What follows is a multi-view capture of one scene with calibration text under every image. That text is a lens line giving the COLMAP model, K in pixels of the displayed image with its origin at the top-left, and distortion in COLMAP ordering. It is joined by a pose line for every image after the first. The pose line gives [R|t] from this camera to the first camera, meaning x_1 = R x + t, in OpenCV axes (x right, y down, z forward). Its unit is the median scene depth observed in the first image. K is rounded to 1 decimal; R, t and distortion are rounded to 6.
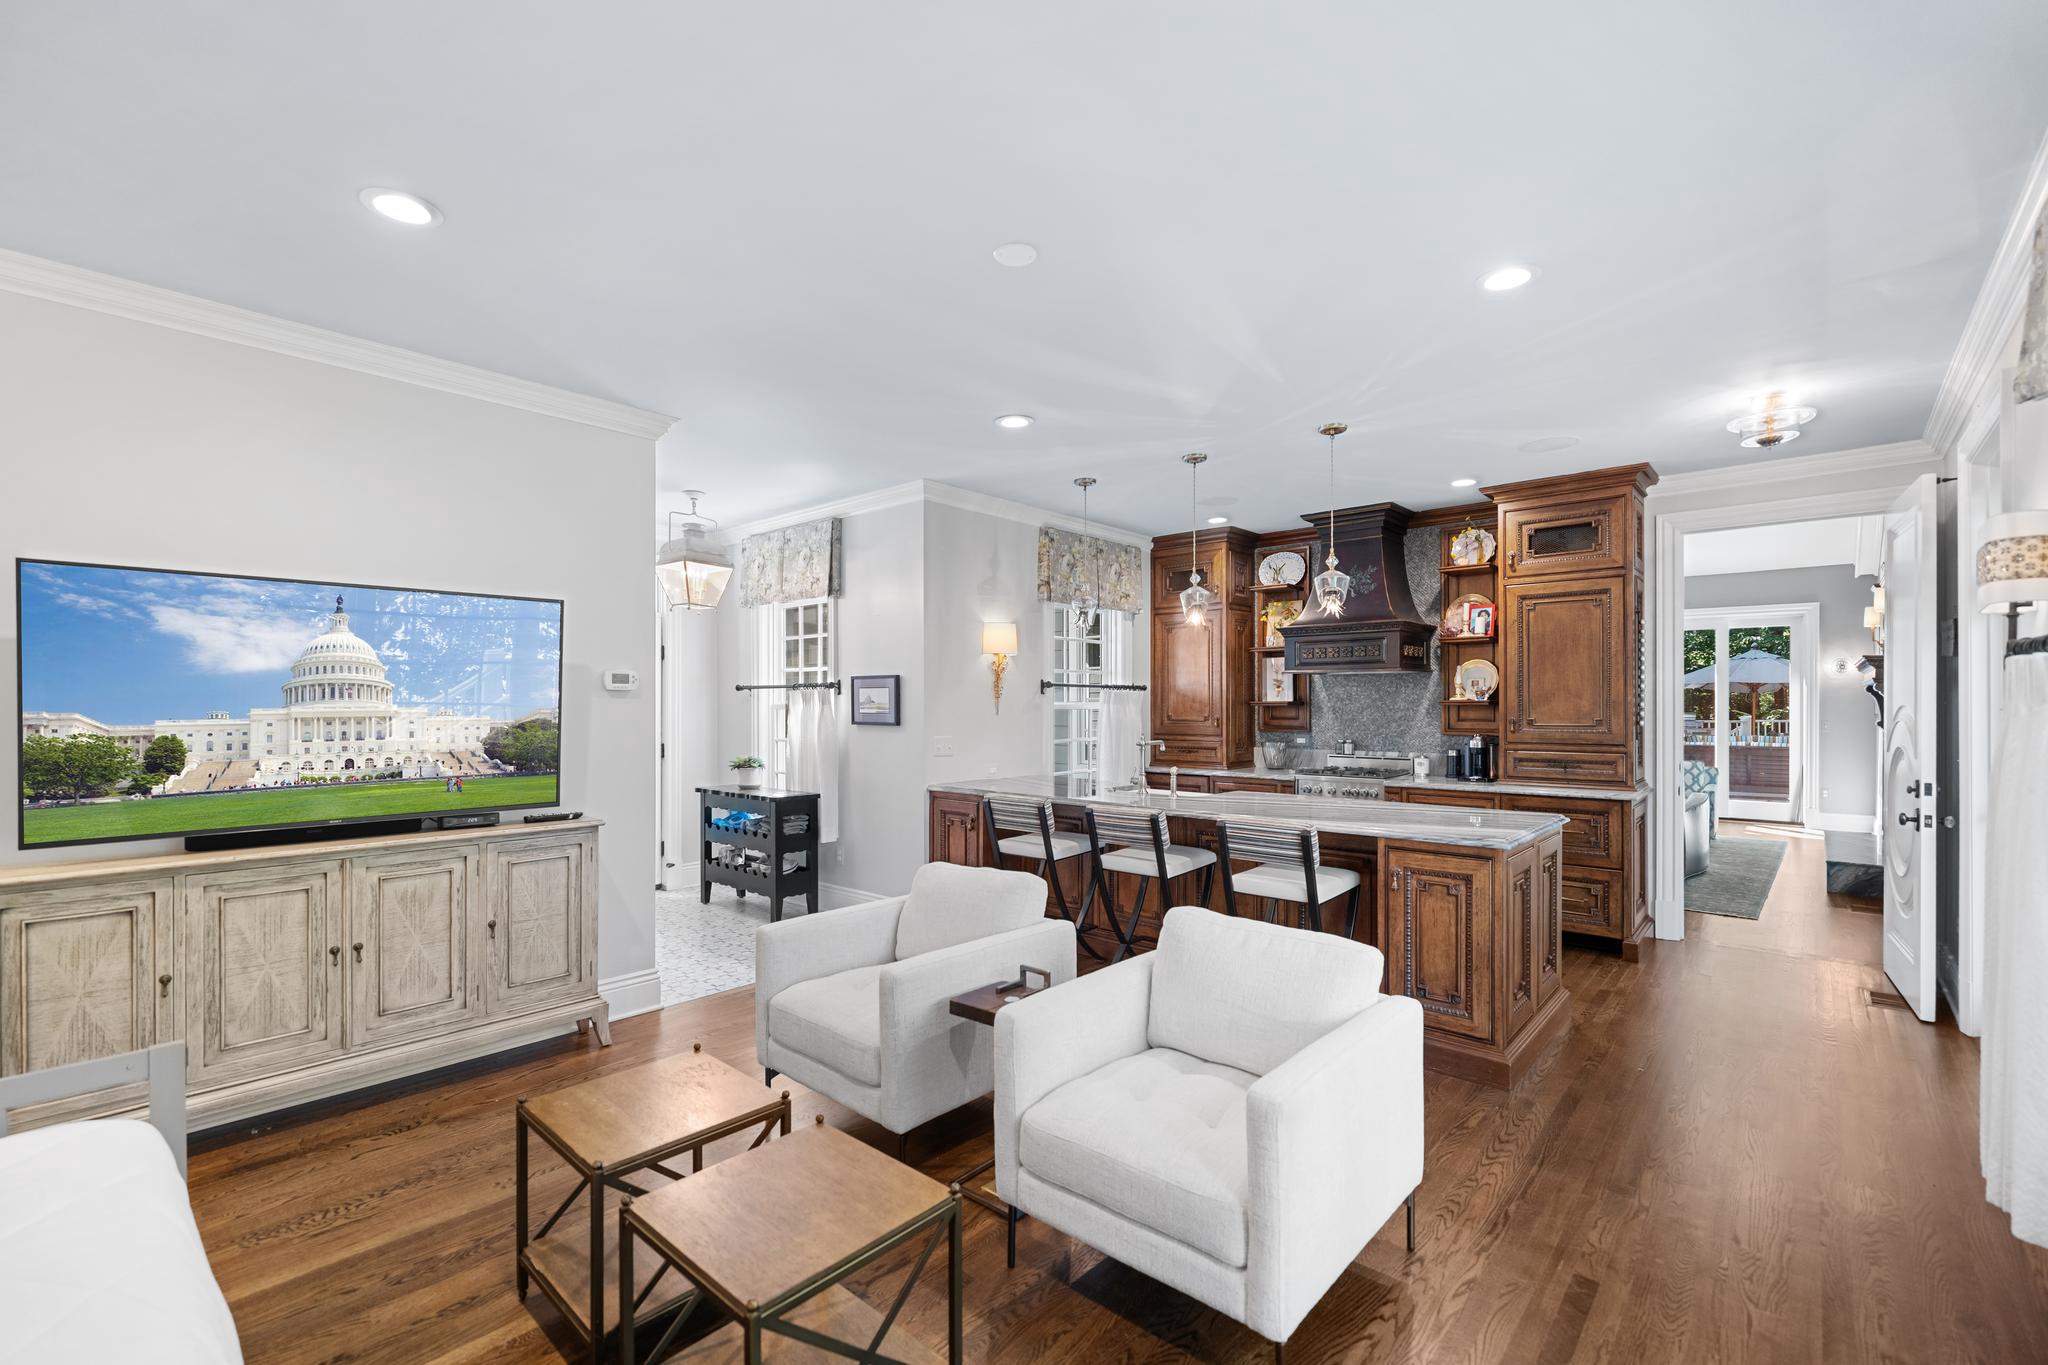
lens RADIAL K [[876.6, 0, 1022.2], [0, 876.6, 699.2], [0, 0, 1]] dist [-0.000806, 0.000124]
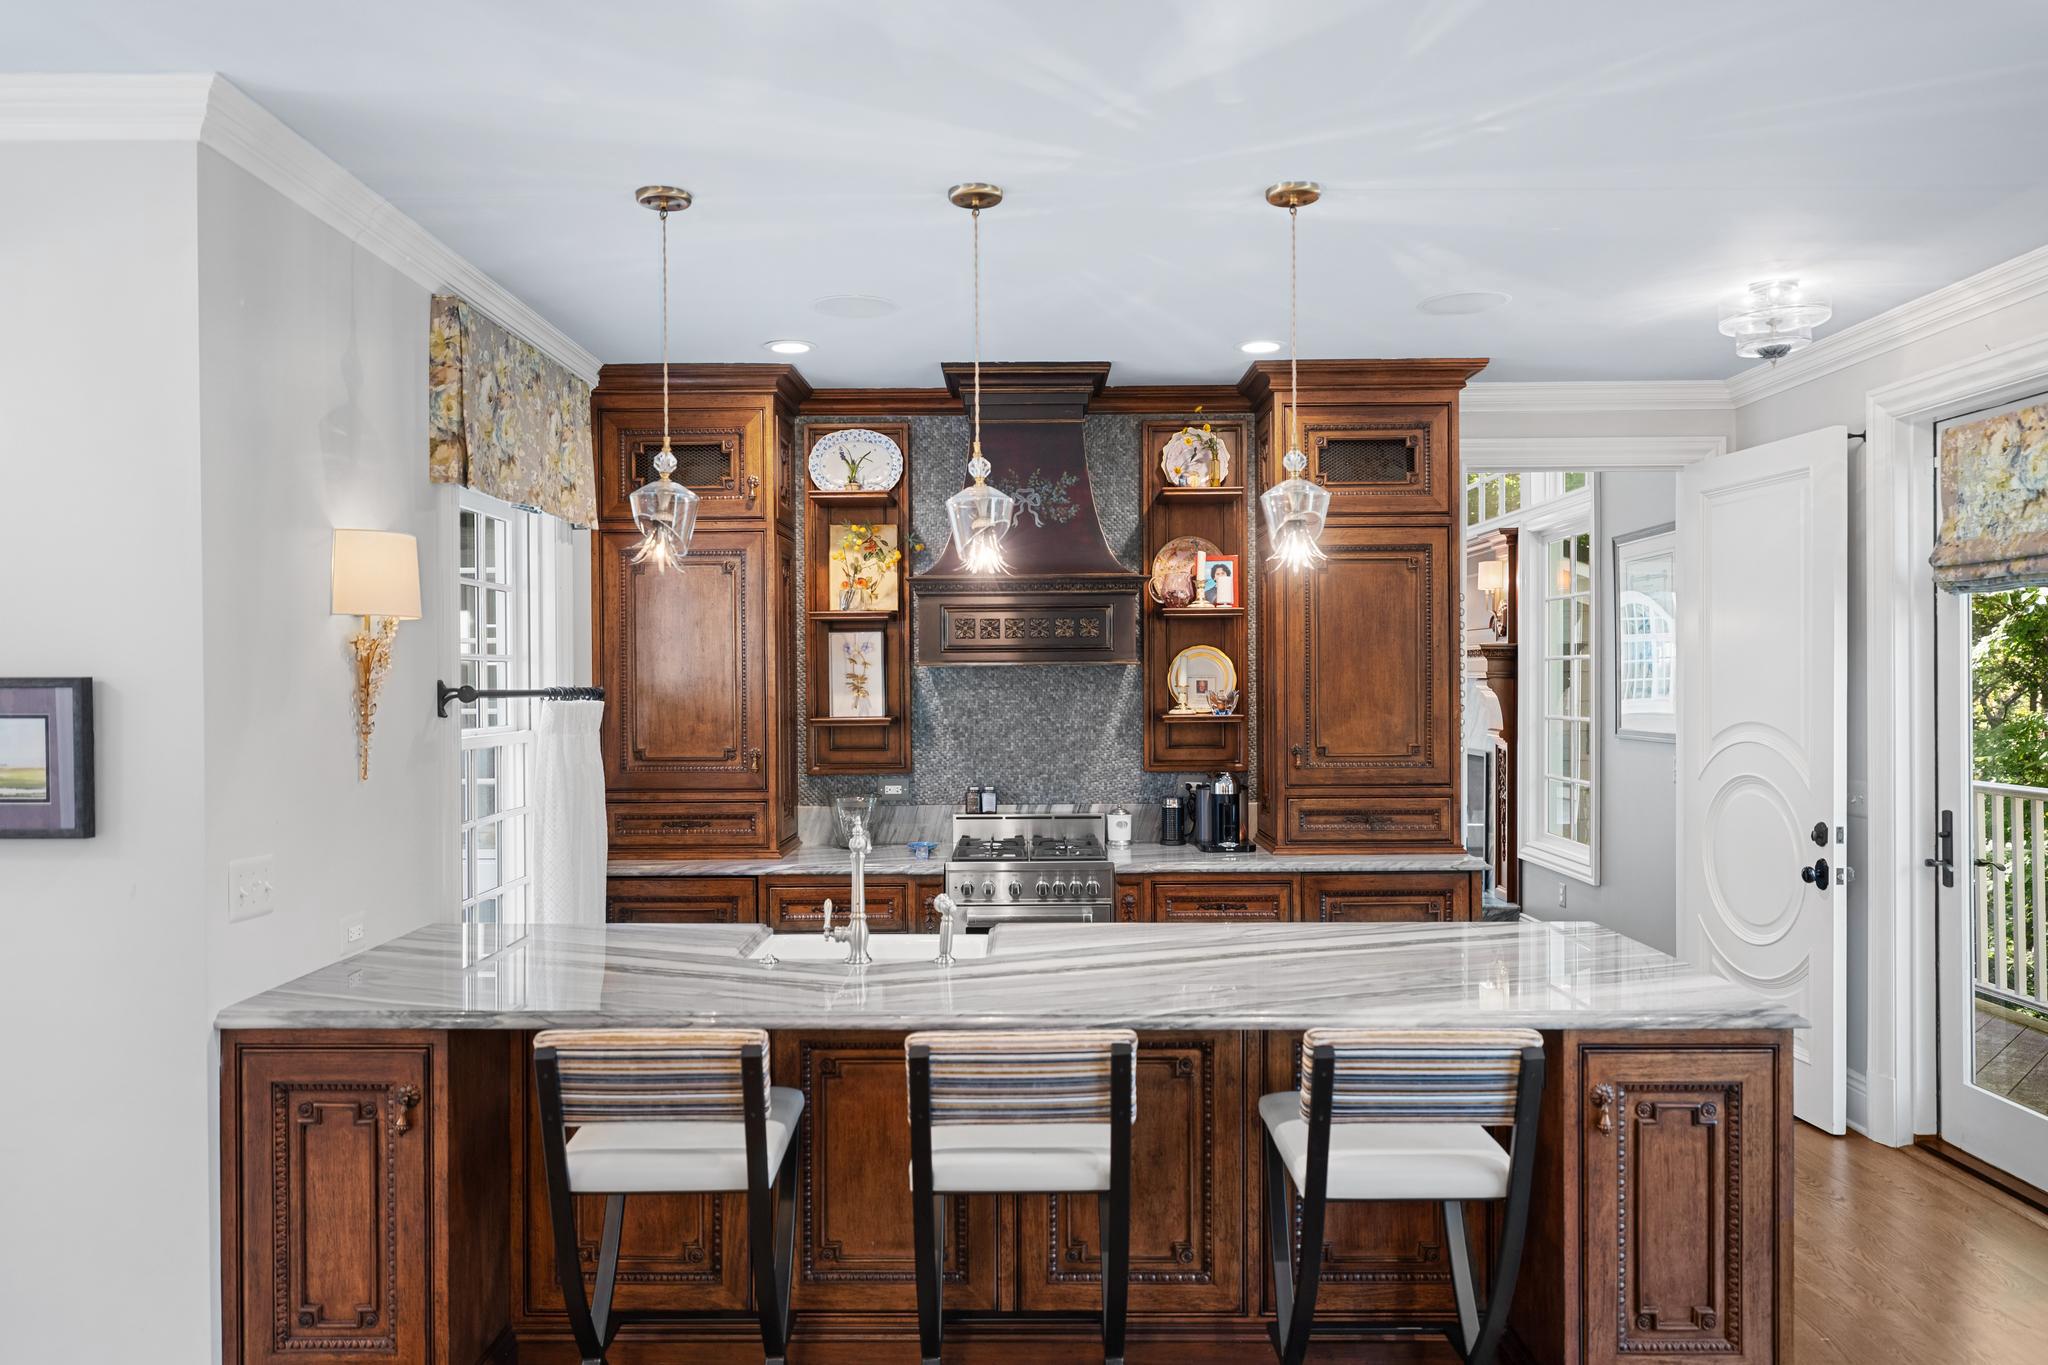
lens RADIAL K [[1382.5, 0, 1024.0], [0, 1382.5, 682.5], [0, 0, 1]] dist [0.003056, 0.002614]
pose [[0.743118, -0.005673, 0.669137, -0.258126], [0.001130, 0.999973, 0.007223, -0.033598], [-0.669160, -0.004612, 0.743104, 0.466941]]
